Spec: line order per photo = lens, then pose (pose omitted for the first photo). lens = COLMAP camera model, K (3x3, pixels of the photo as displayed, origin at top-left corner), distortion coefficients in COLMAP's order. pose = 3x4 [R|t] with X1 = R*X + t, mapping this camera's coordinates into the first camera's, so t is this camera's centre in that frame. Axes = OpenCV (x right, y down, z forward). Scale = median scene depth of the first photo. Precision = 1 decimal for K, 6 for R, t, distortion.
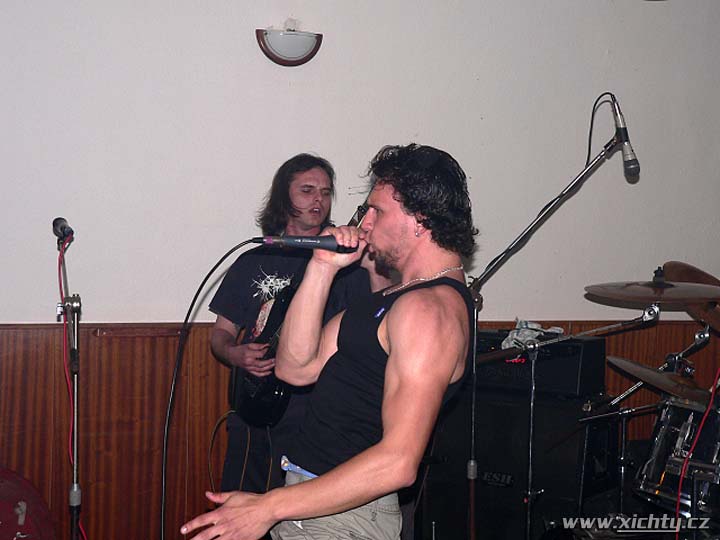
lens RADIAL K [[1264.7, 0, 359.0], [0, 1264.7, 268.5], [0, 0, 1]] dist [0.148230, 0.000000]
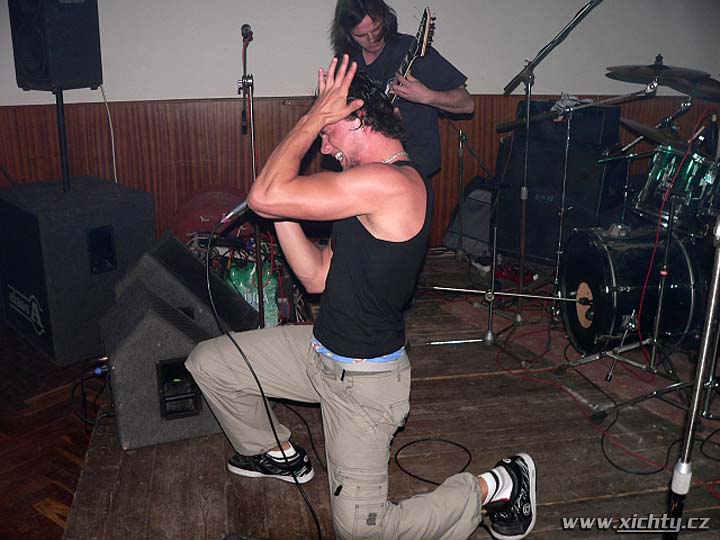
lens RADIAL K [[751.7, 0, 362.0], [0, 751.7, 264.3], [0, 0, 1]] dist [-0.138955, 0.000000]
pose [[0.988887, 0.021531, -0.147102, 0.031324], [0.016529, 0.967401, 0.252710, 0.014637], [0.147748, -0.252333, 0.956294, 0.115029]]
